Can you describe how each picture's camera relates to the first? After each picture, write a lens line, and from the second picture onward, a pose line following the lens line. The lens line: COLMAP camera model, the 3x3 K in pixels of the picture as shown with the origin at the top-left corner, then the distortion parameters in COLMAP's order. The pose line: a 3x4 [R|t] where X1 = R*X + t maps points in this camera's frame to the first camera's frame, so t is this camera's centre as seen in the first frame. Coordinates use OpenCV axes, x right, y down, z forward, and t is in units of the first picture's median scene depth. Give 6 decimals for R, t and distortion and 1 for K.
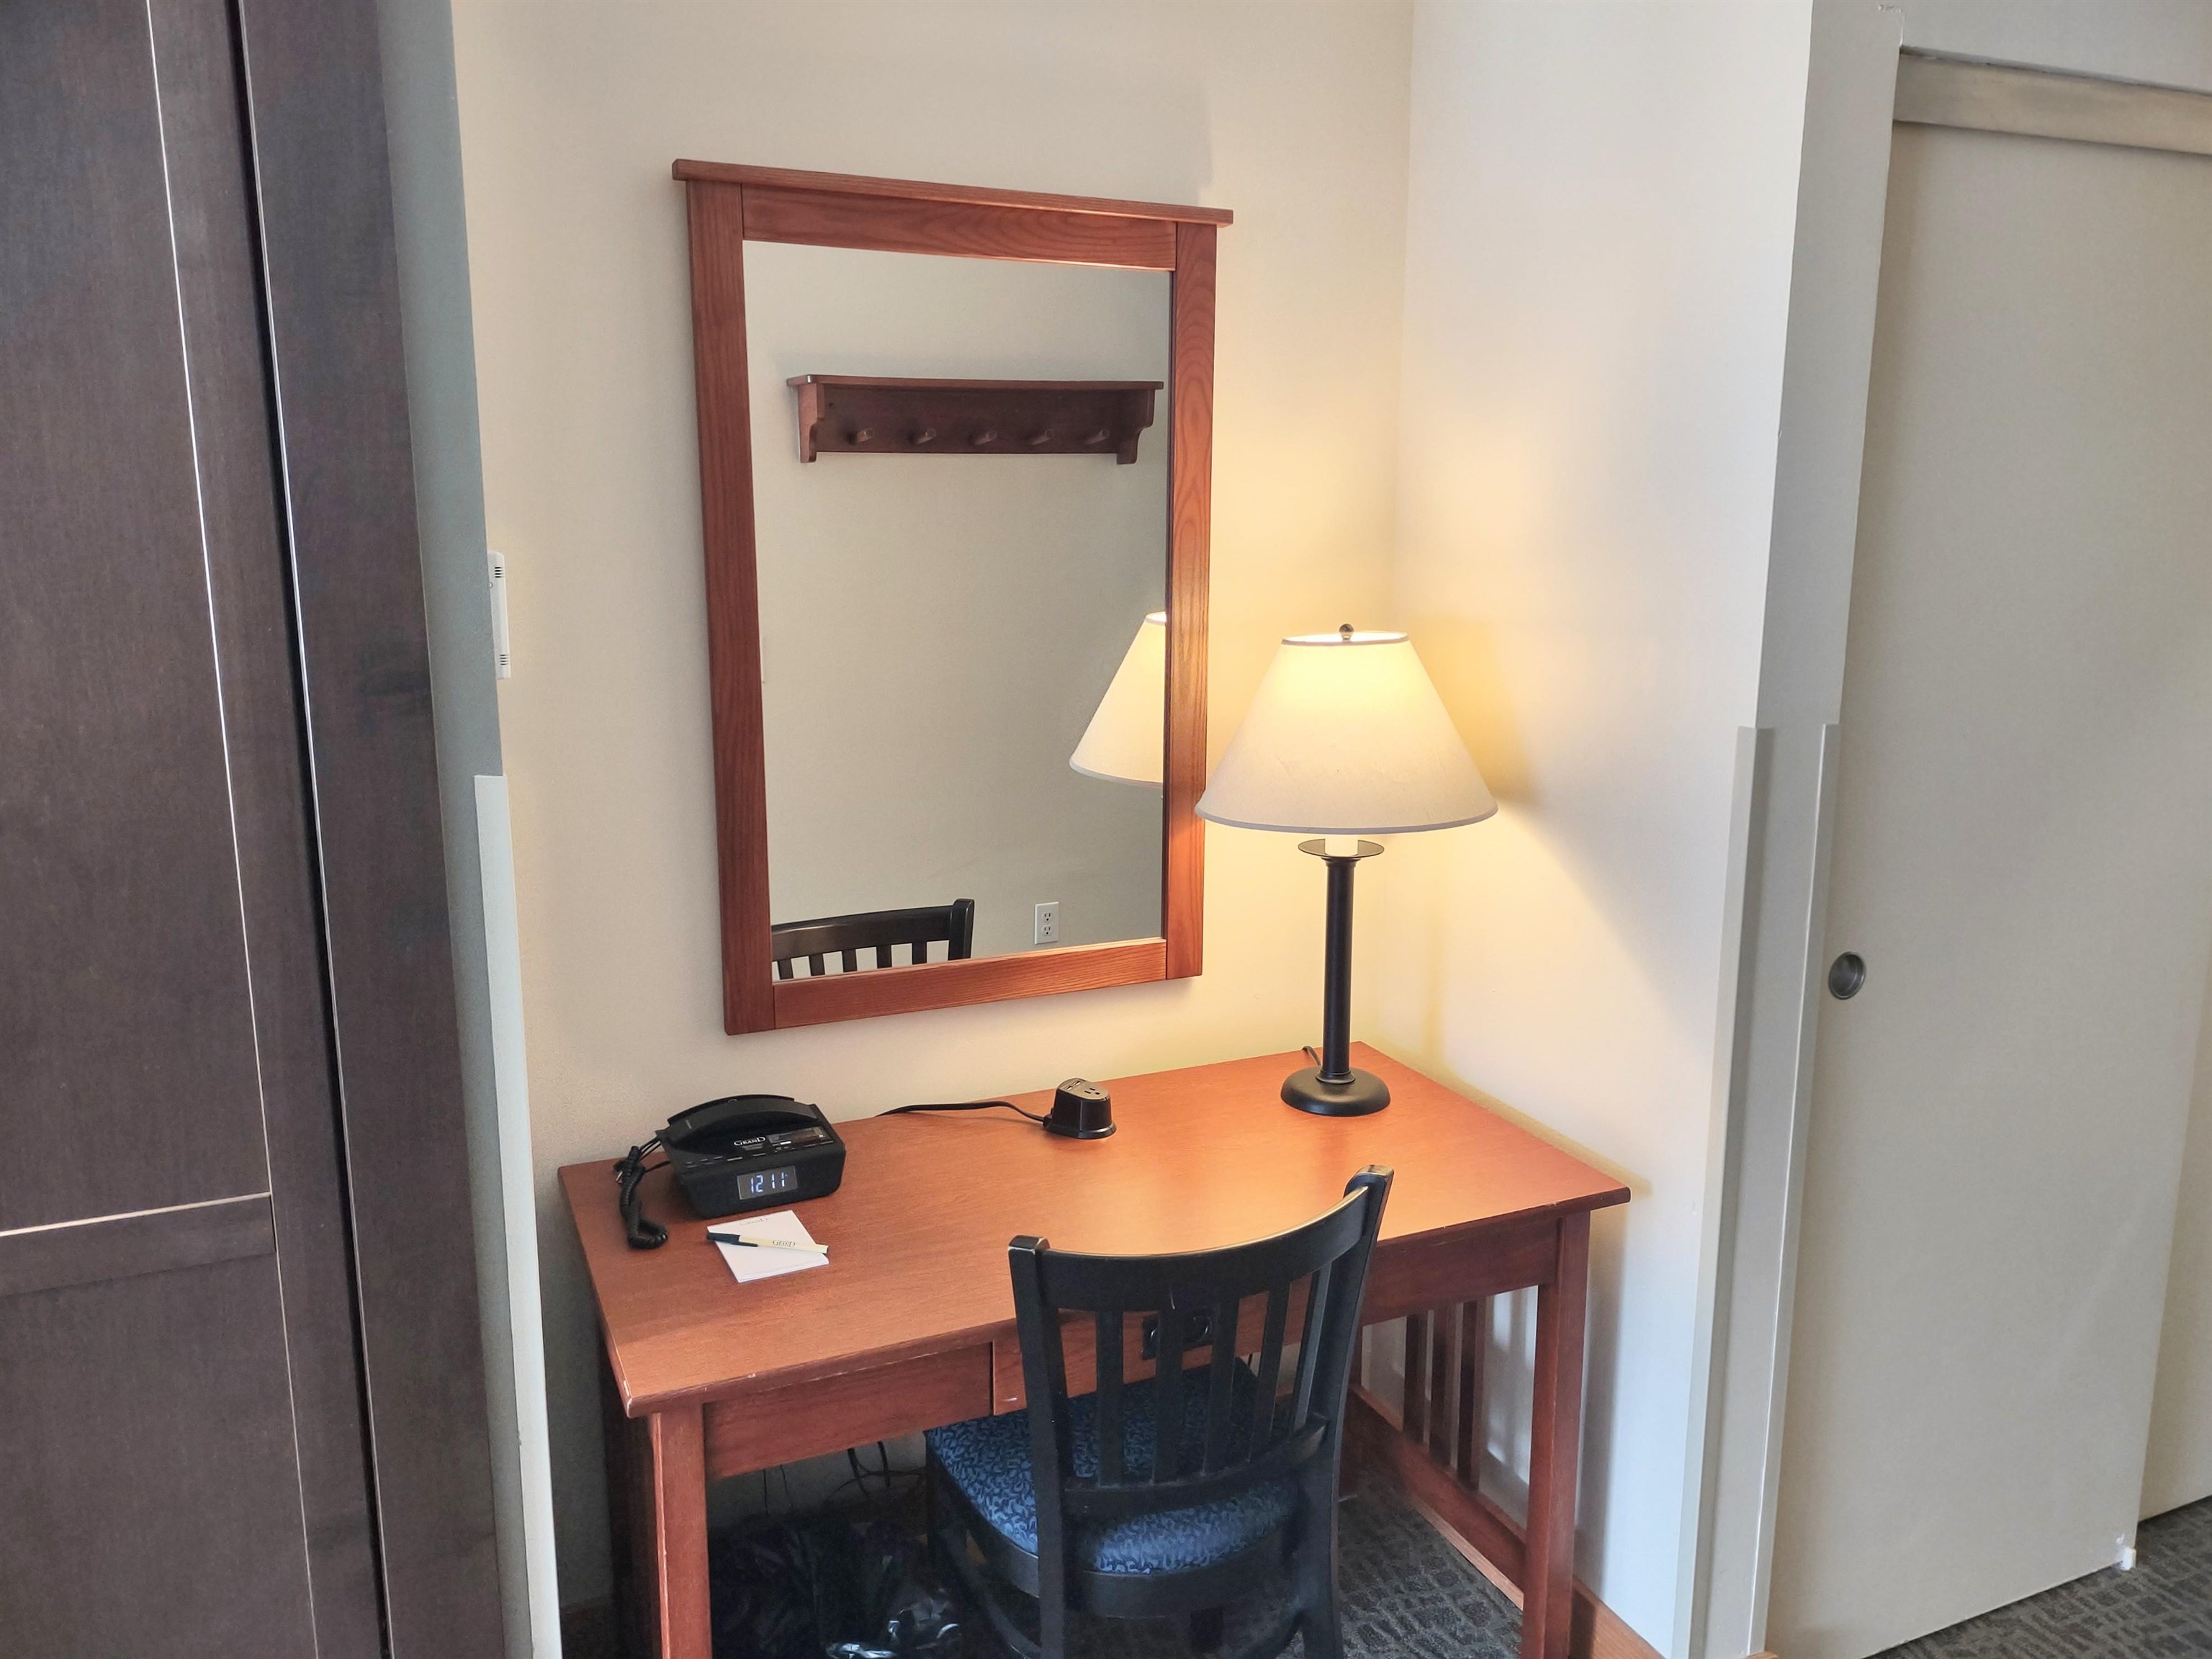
lens RADIAL K [[1648.3, 0, 1112.1], [0, 1648.3, 833.7], [0, 0, 1]] dist [0.075859, -0.082942]
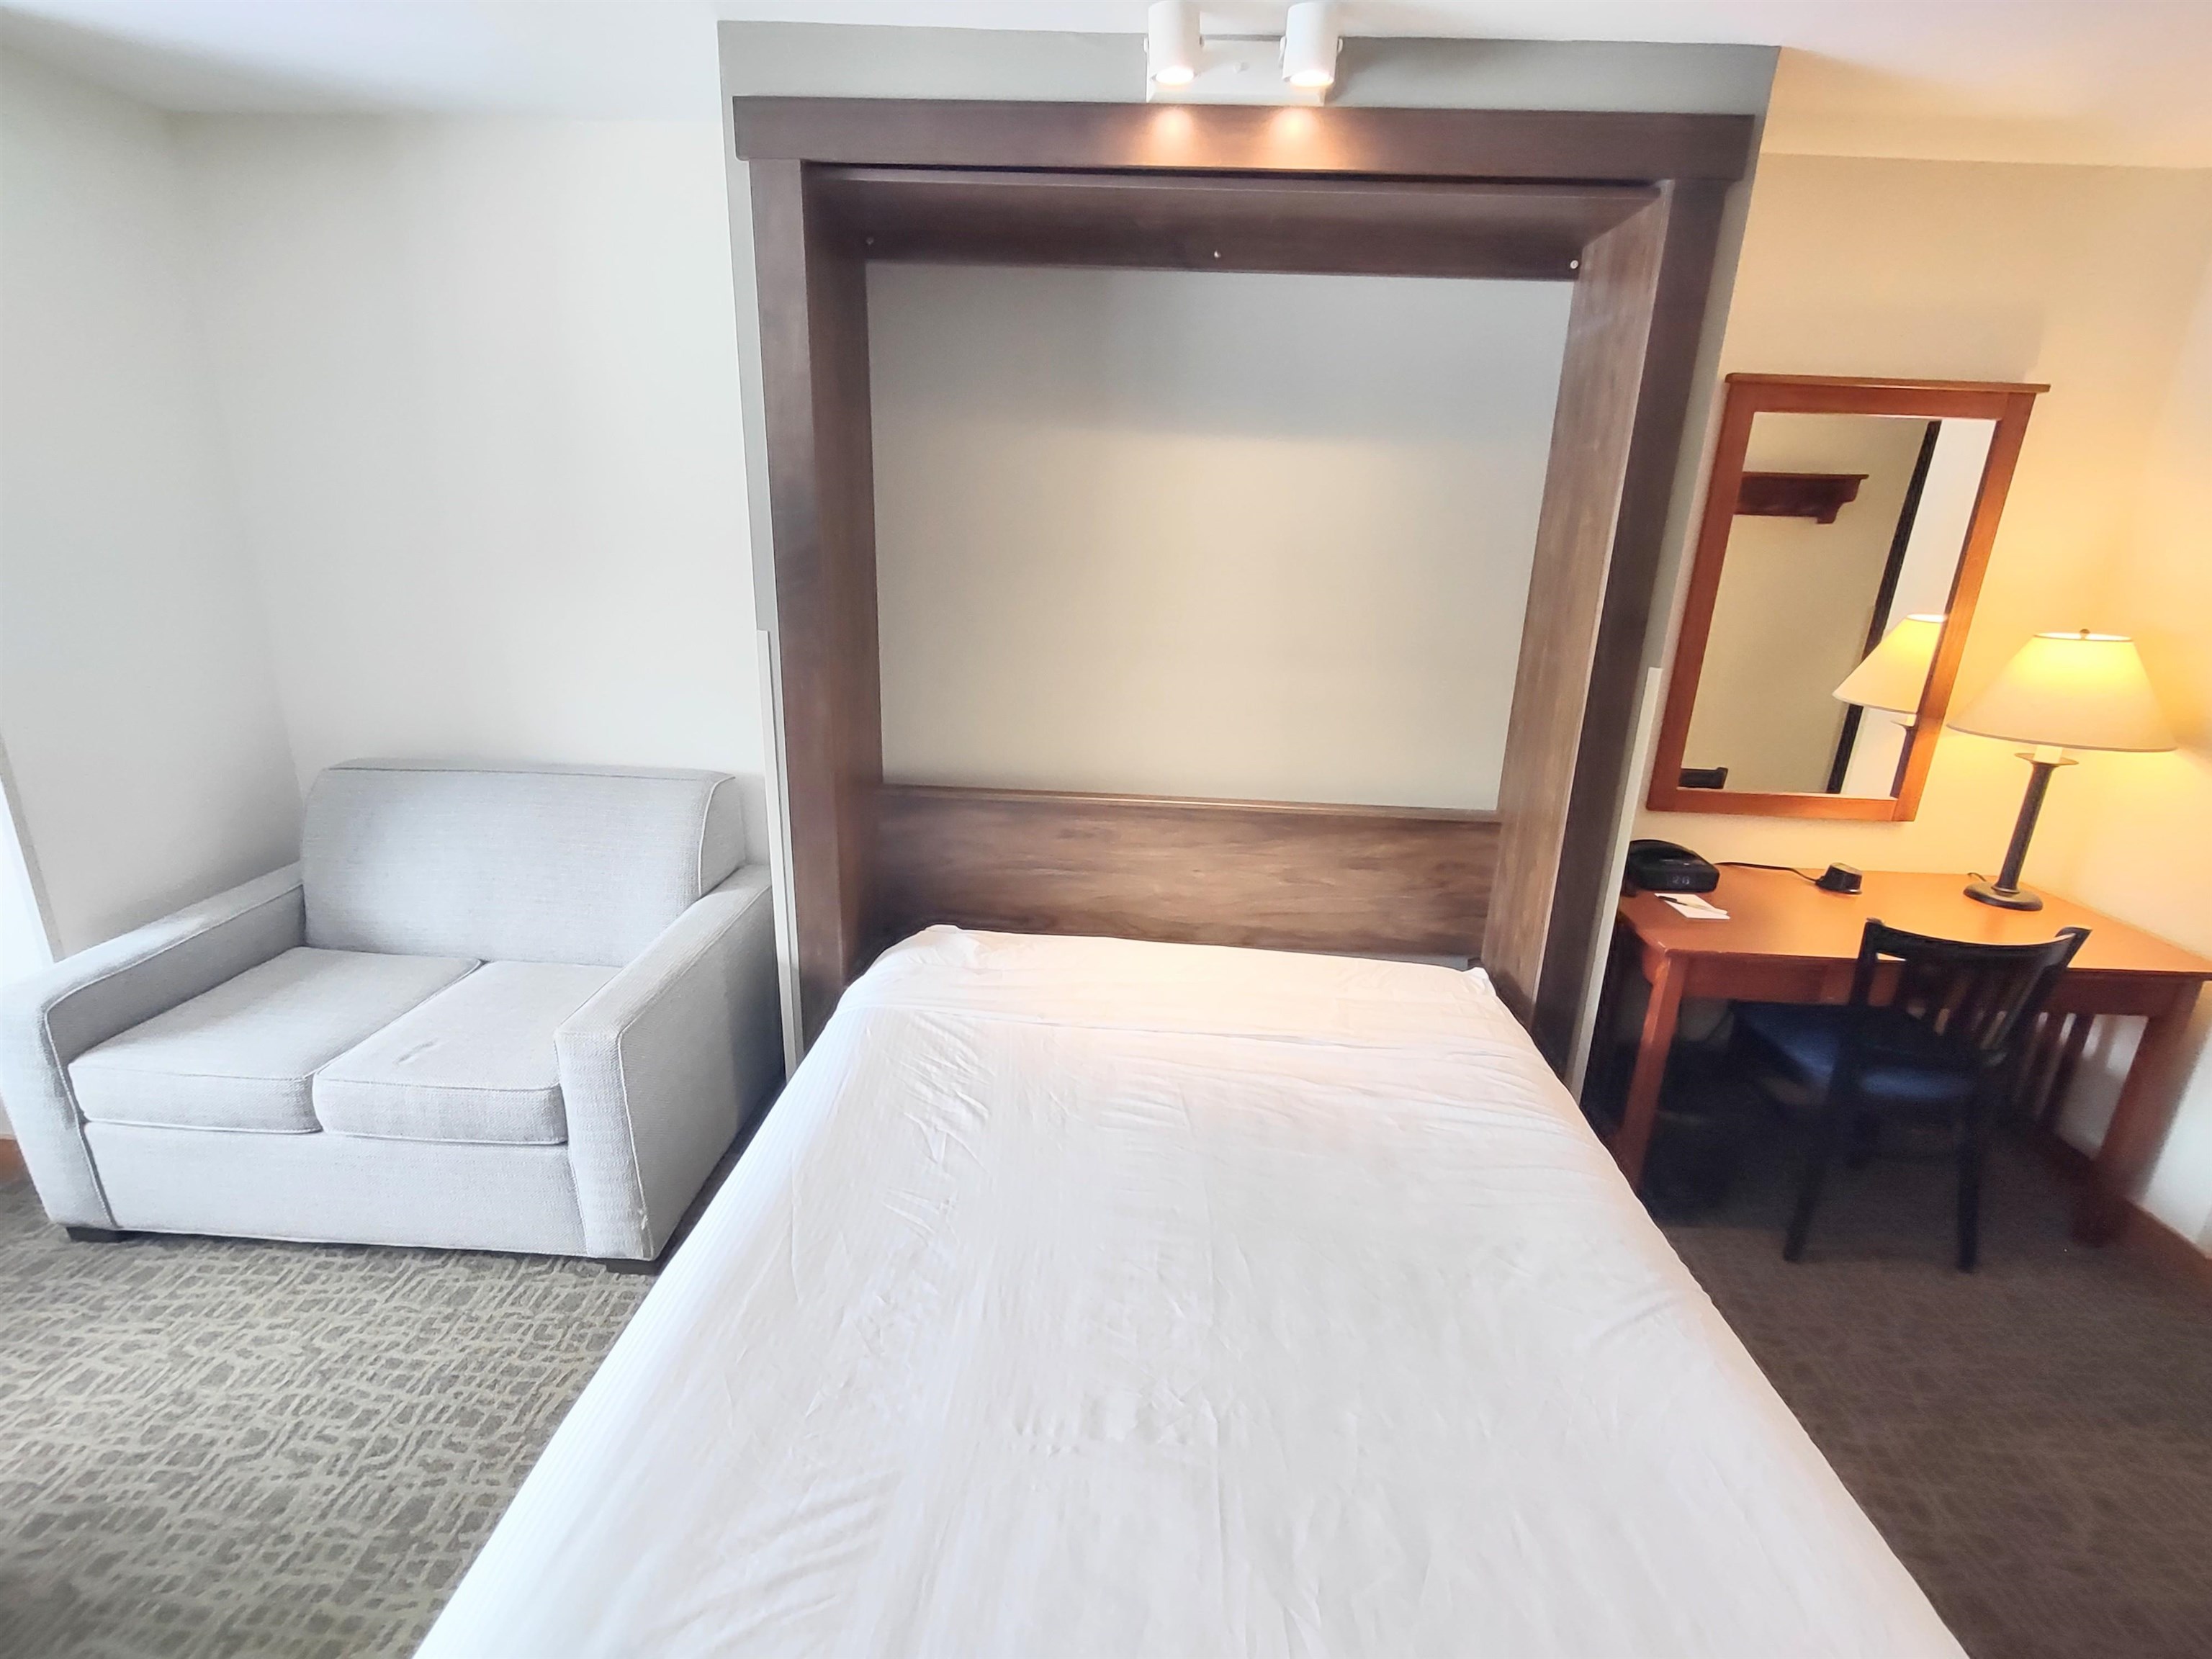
lens RADIAL K [[994.3, 0, 1118.5], [0, 994.3, 826.6], [0, 0, 1]] dist [-0.001252, 0.000085]
pose [[0.895493, 0.153486, -0.417772, -0.295667], [-0.115497, 0.986638, 0.114916, 0.074258], [0.429828, -0.054655, 0.901255, -0.378513]]
